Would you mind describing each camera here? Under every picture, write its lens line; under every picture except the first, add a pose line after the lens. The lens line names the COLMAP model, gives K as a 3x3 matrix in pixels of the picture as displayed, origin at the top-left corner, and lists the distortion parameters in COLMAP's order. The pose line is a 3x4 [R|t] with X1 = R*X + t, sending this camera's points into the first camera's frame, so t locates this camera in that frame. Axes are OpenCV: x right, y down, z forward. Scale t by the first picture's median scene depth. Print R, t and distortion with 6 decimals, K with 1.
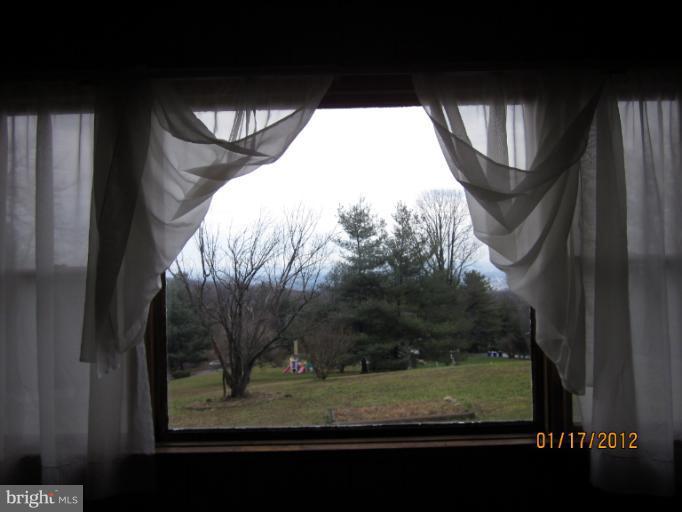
lens RADIAL K [[577.6, 0, 343.7], [0, 577.6, 256.3], [0, 0, 1]] dist [-0.043349, 0.010673]
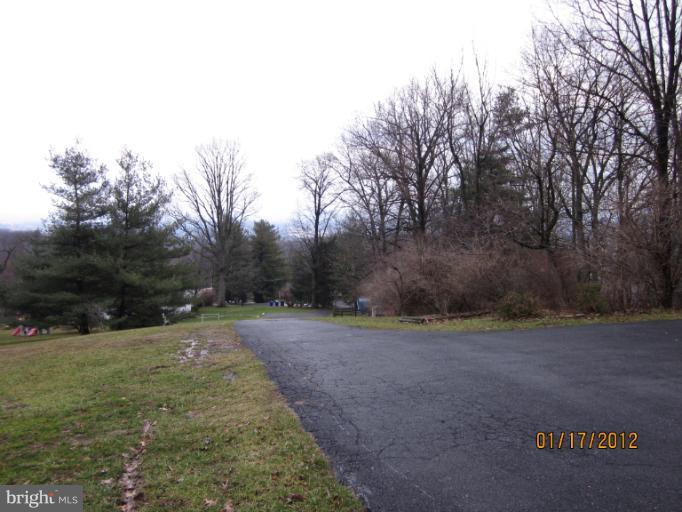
lens RADIAL K [[577.6, 0, 345.2], [0, 577.6, 258.9], [0, 0, 1]] dist [-0.043349, 0.010673]
pose [[0.954164, -0.008510, 0.299163, 0.156910], [-0.020248, 0.995470, 0.092898, -0.008244], [-0.298598, -0.094697, 0.949669, 0.030401]]
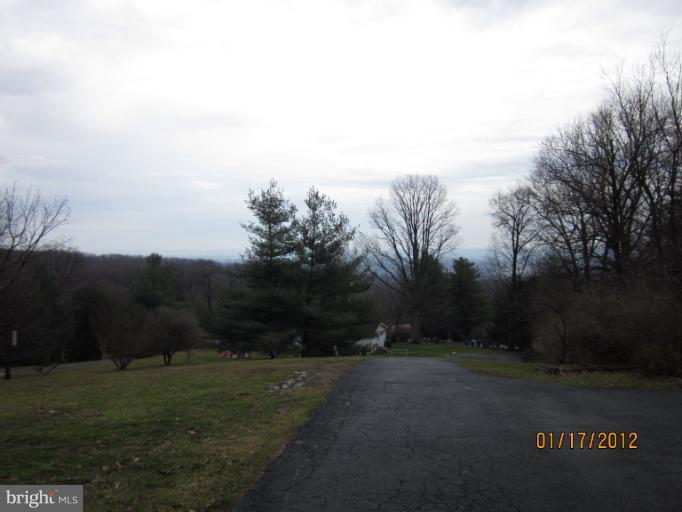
lens RADIAL K [[577.6, 0, 339.4], [0, 577.6, 257.0], [0, 0, 1]] dist [-0.043349, 0.010673]
pose [[0.997228, 0.020025, -0.071658, 0.215488], [-0.017730, 0.999314, 0.032520, -0.009321], [0.072260, -0.031159, 0.996899, 0.027120]]
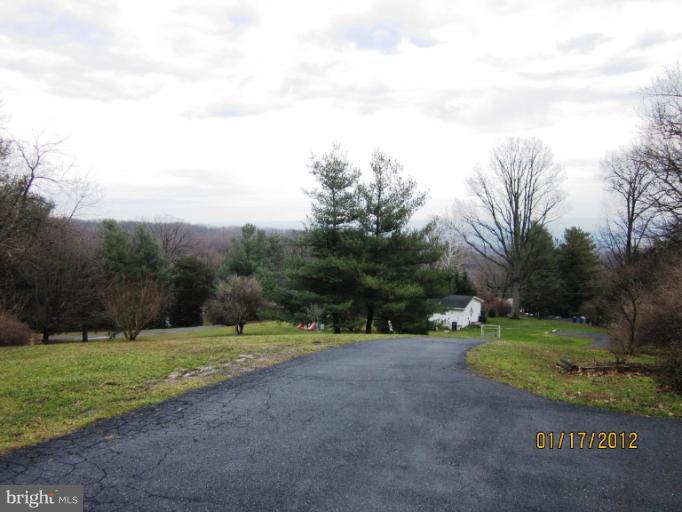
lens RADIAL K [[577.6, 0, 342.8], [0, 577.6, 260.2], [0, 0, 1]] dist [-0.043349, 0.010673]
pose [[0.962890, 0.033197, -0.267845, 0.292170], [-0.009170, 0.995858, 0.090462, -0.002521], [0.269738, -0.084649, 0.959206, 0.107729]]
